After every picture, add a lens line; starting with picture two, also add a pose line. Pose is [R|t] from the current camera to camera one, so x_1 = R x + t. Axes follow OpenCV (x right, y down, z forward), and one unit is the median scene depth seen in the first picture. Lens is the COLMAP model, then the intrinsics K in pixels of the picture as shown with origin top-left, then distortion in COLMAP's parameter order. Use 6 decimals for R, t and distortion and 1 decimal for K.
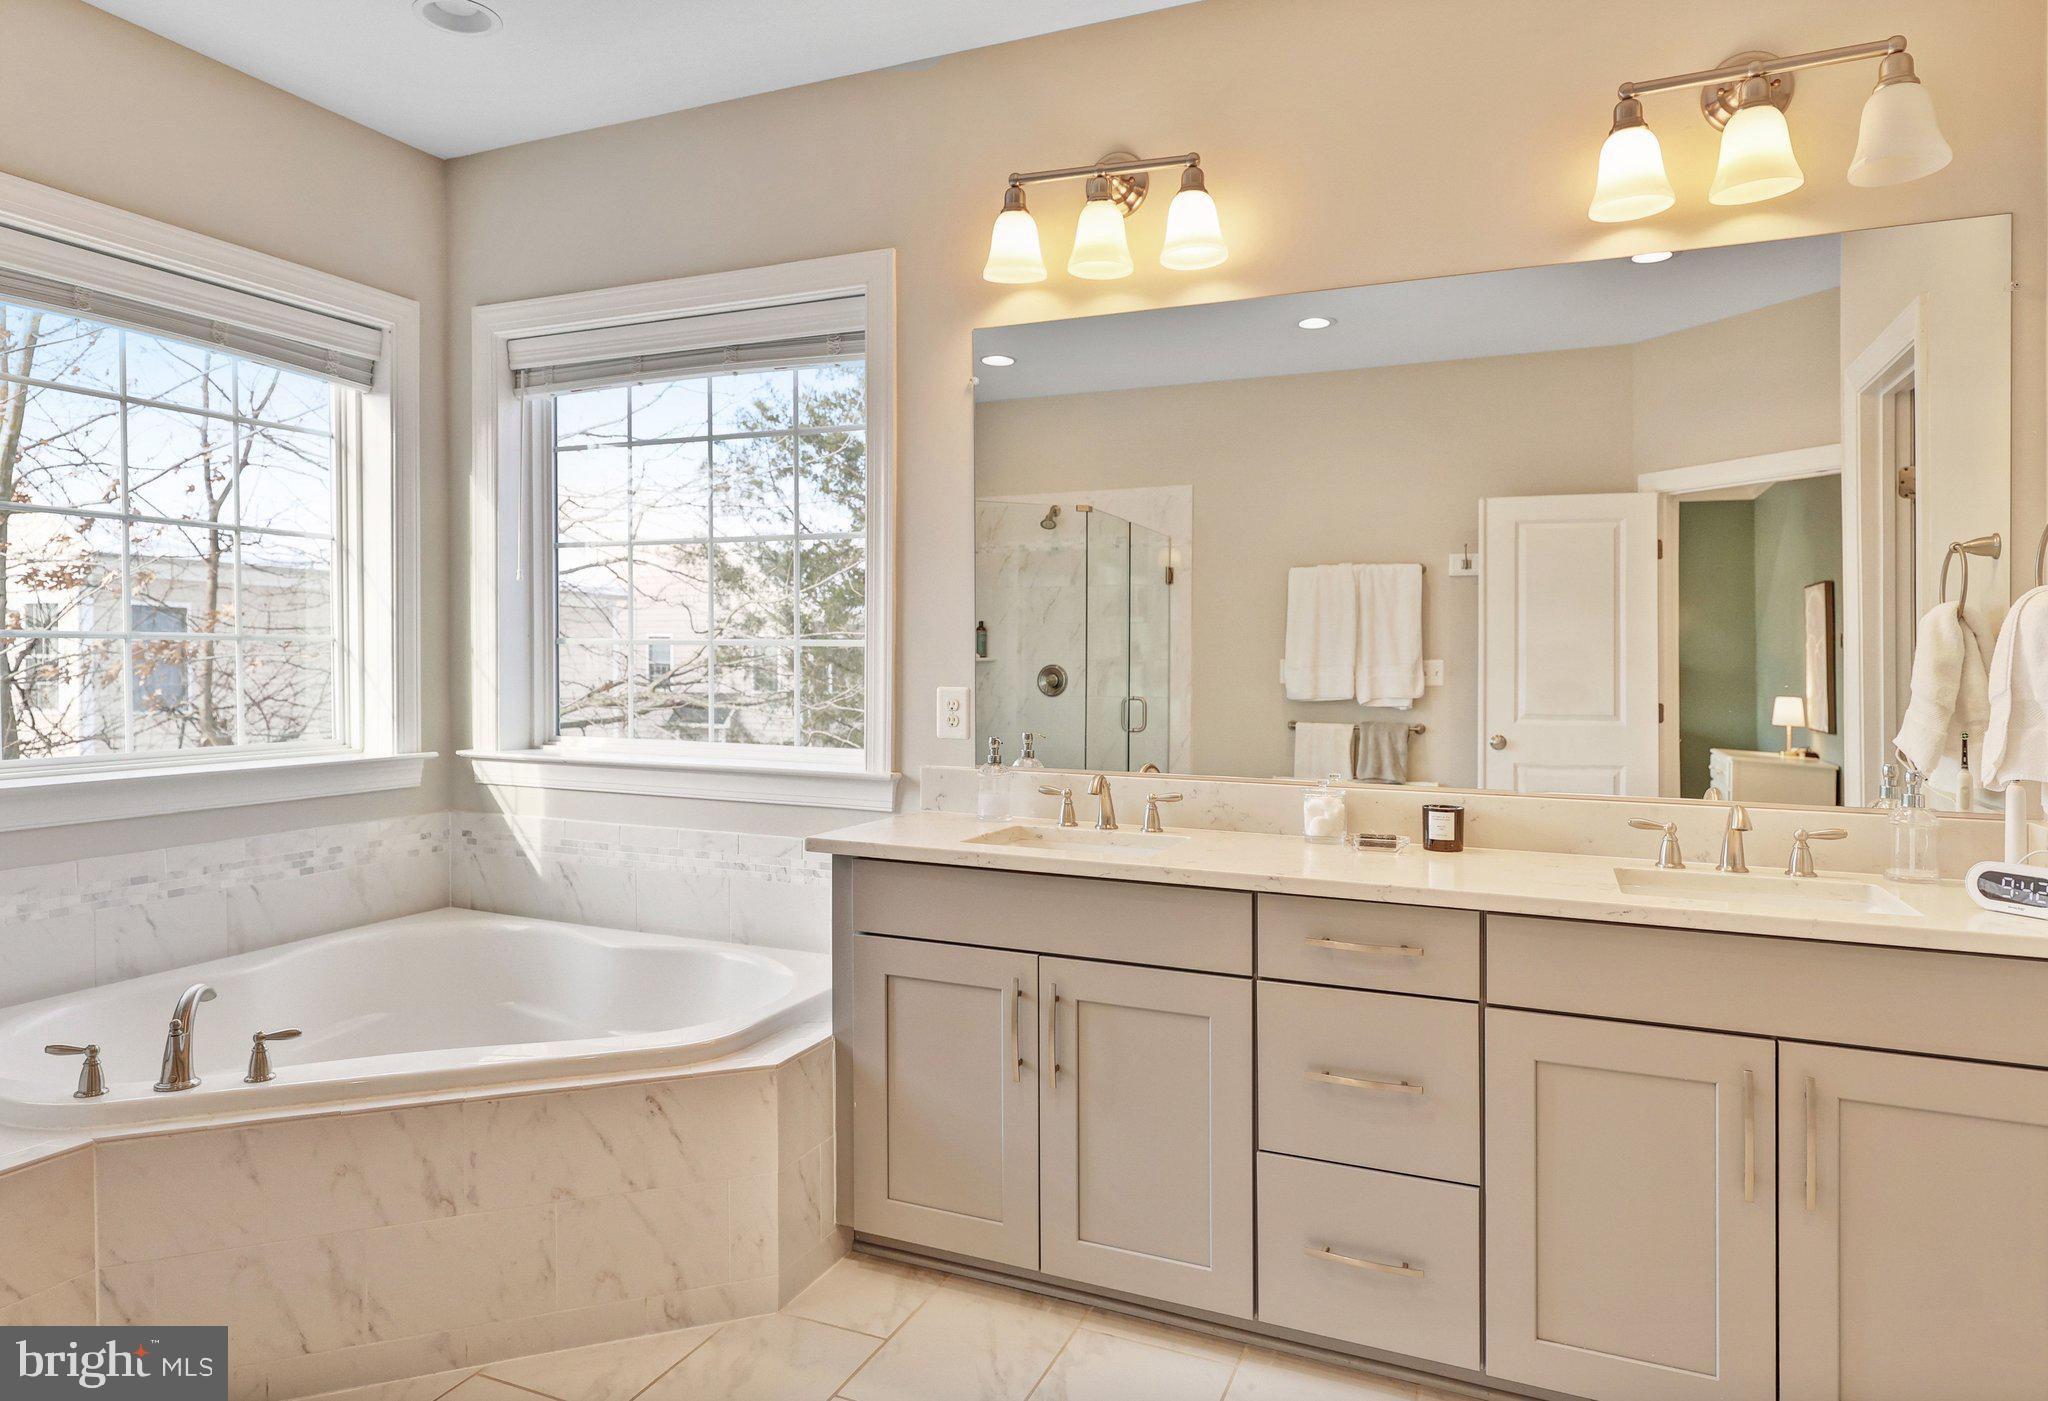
lens RADIAL K [[1270.7, 0, 1018.5], [0, 1270.7, 684.5], [0, 0, 1]] dist [0.000930, -0.002006]
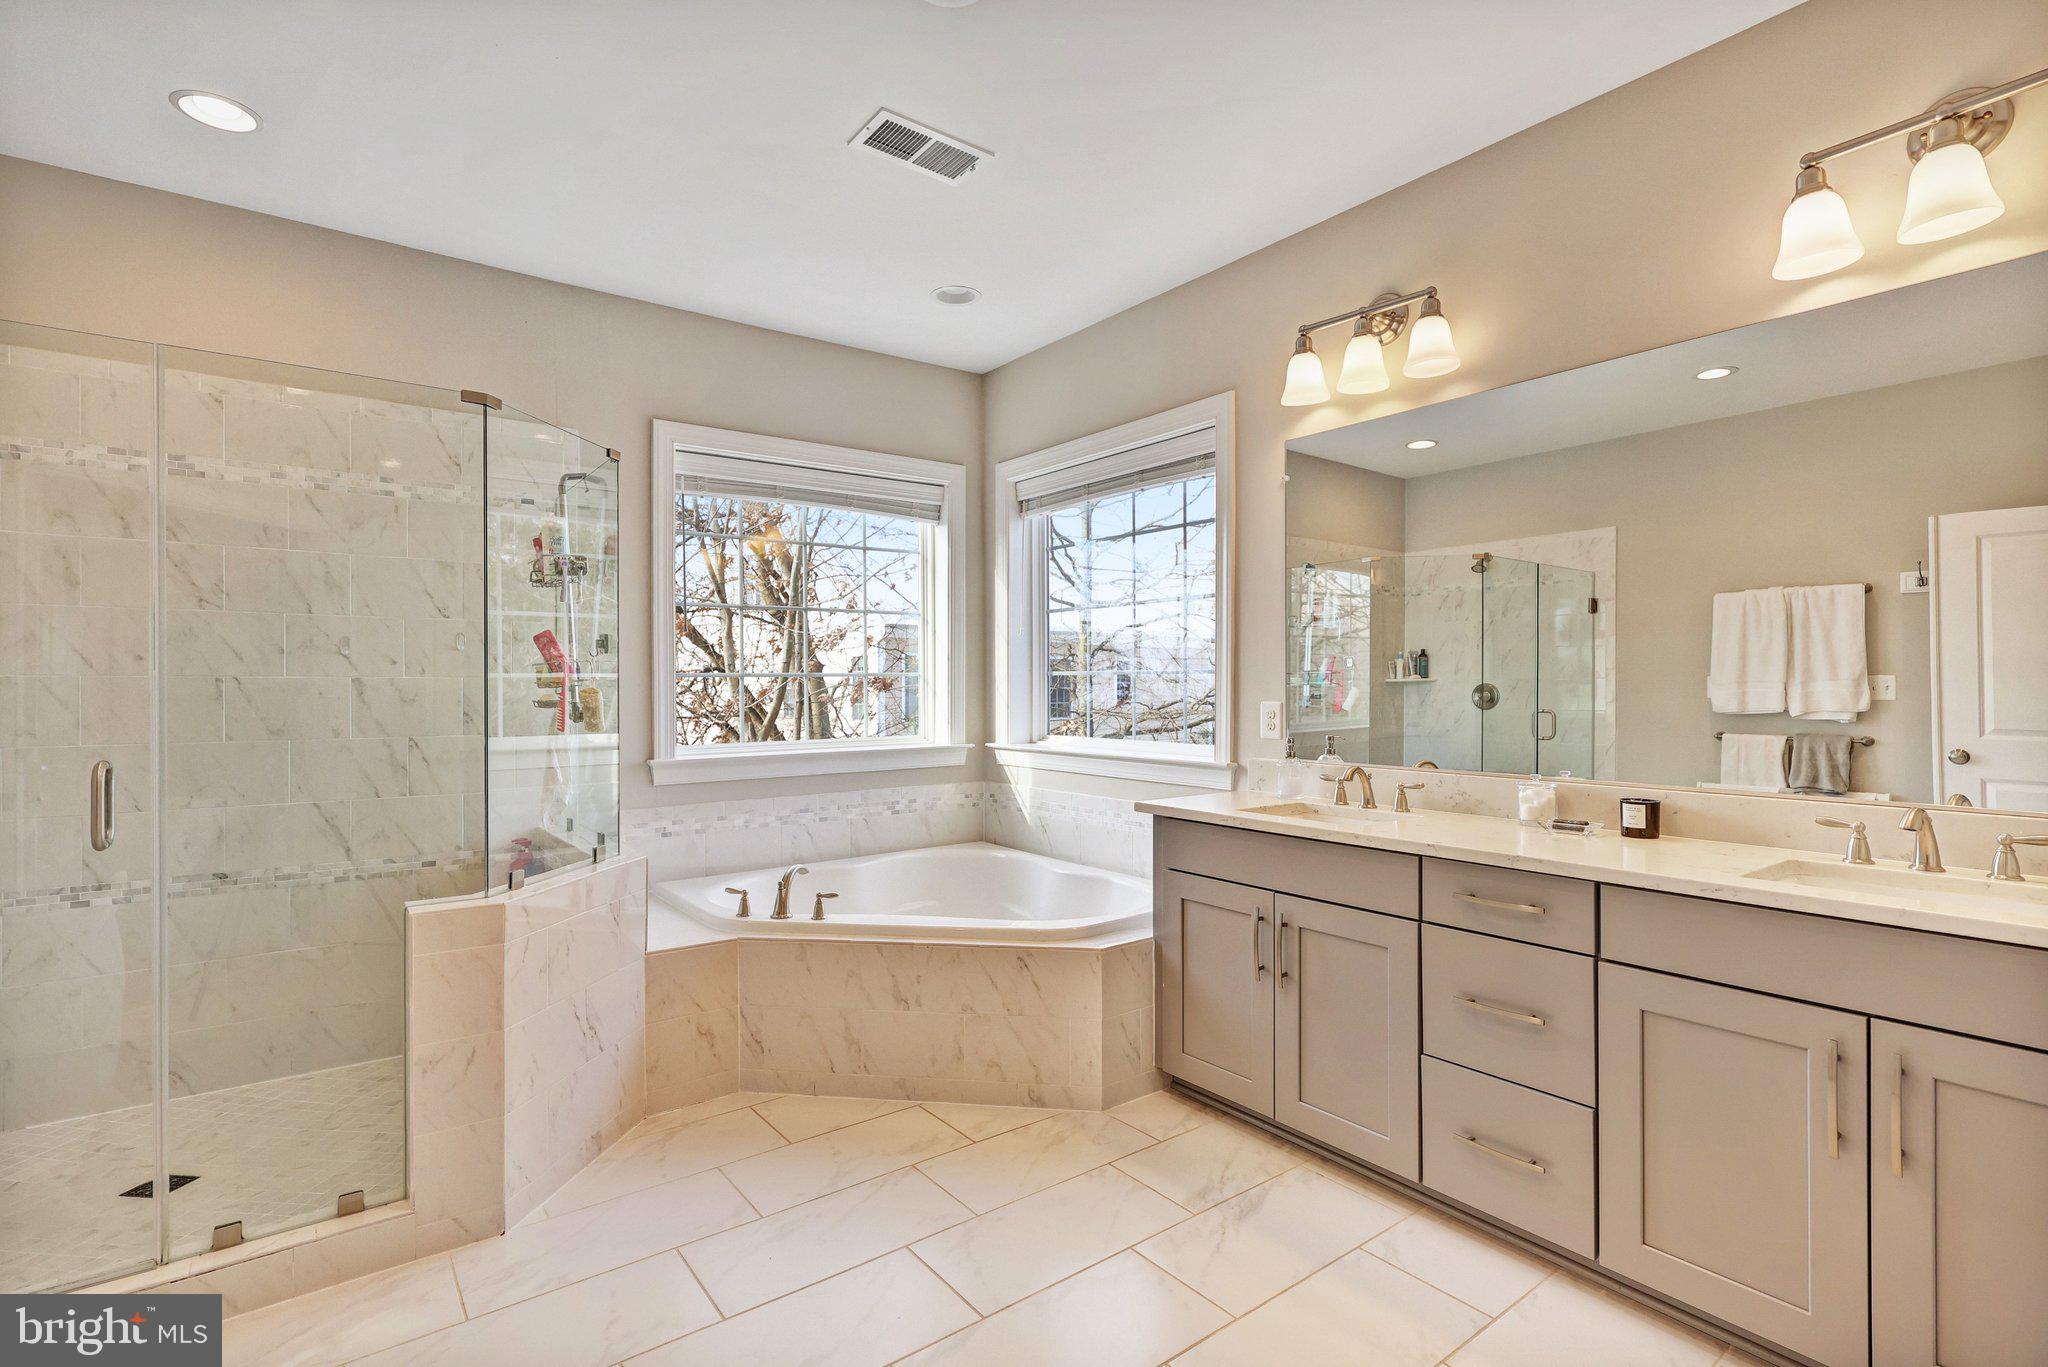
lens RADIAL K [[964.1, 0, 1025.7], [0, 964.1, 688.9], [0, 0, 1]] dist [-0.004087, 0.000861]
pose [[0.879011, -0.011310, -0.476666, 0.250115], [0.004152, 0.999862, -0.016069, 0.004989], [0.476783, 0.012146, 0.878937, -0.055558]]
